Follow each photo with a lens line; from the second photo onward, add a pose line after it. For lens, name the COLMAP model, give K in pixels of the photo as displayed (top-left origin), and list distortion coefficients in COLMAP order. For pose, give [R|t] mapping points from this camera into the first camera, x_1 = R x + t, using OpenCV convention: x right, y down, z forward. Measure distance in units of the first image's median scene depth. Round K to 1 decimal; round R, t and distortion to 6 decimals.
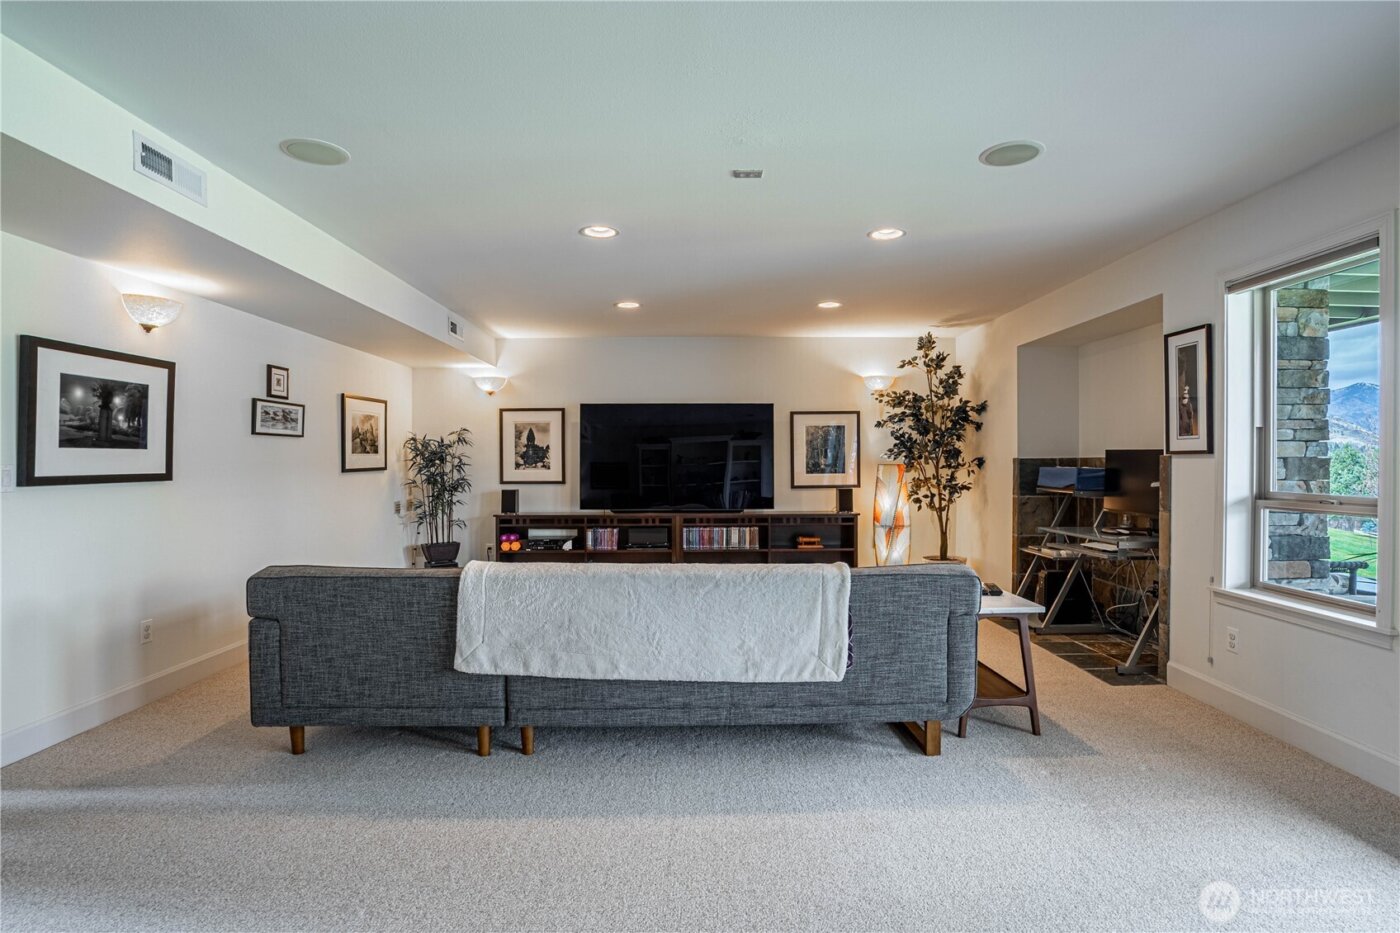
lens RADIAL K [[685.5, 0, 700.5], [0, 685.5, 461.7], [0, 0, 1]] dist [-0.048197, 0.015663]
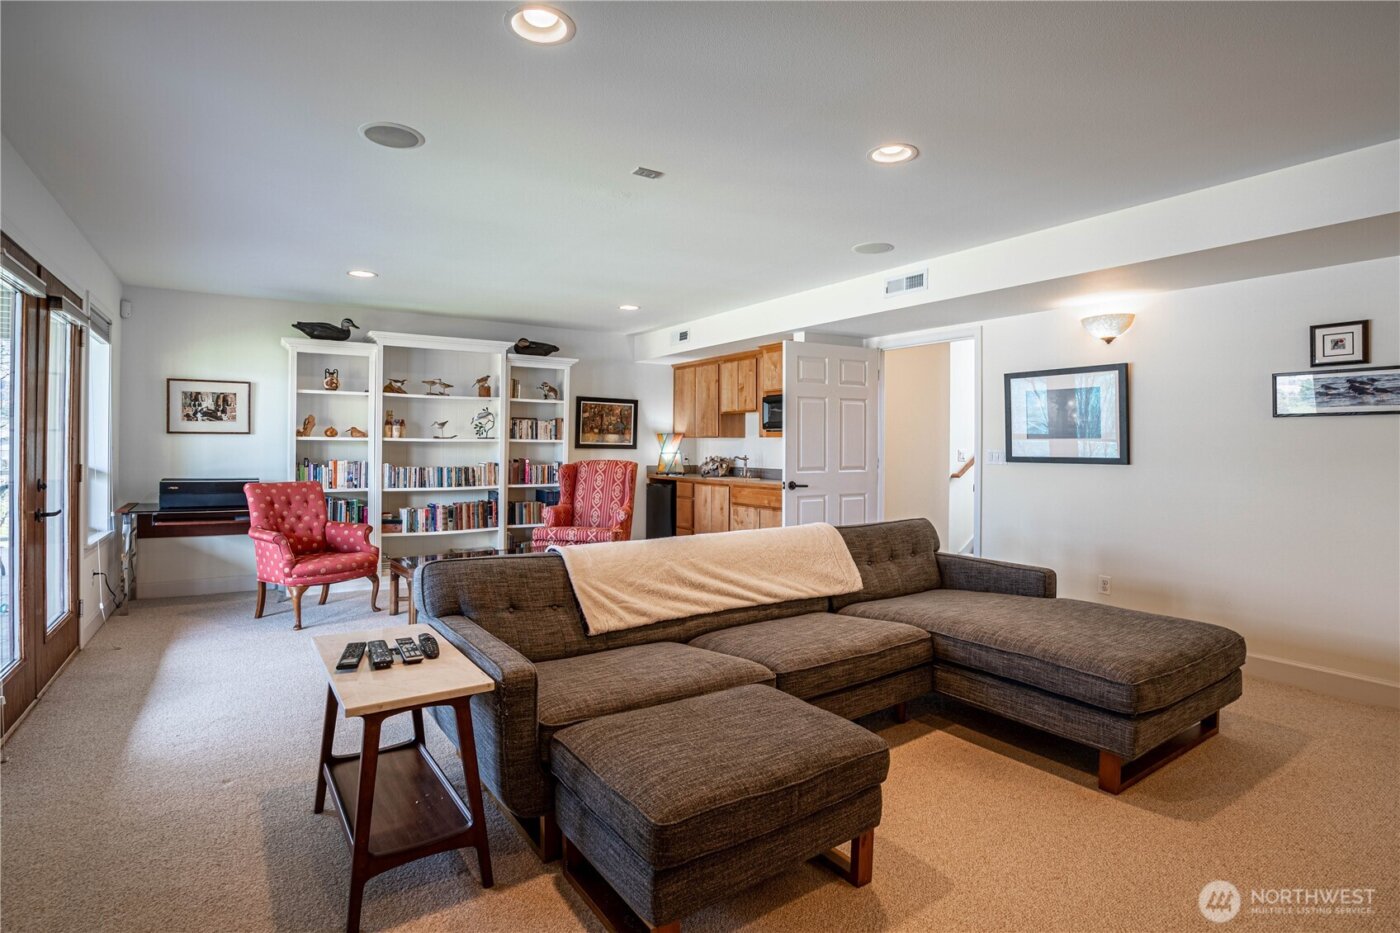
lens RADIAL K [[685.5, 0, 699.3], [0, 685.5, 455.2], [0, 0, 1]] dist [-0.048197, 0.015663]
pose [[-0.827944, -0.000968, -0.560809, 0.463718], [-0.009682, 0.999874, 0.012568, 0.004304], [0.560727, 0.015836, -0.827850, 1.494356]]
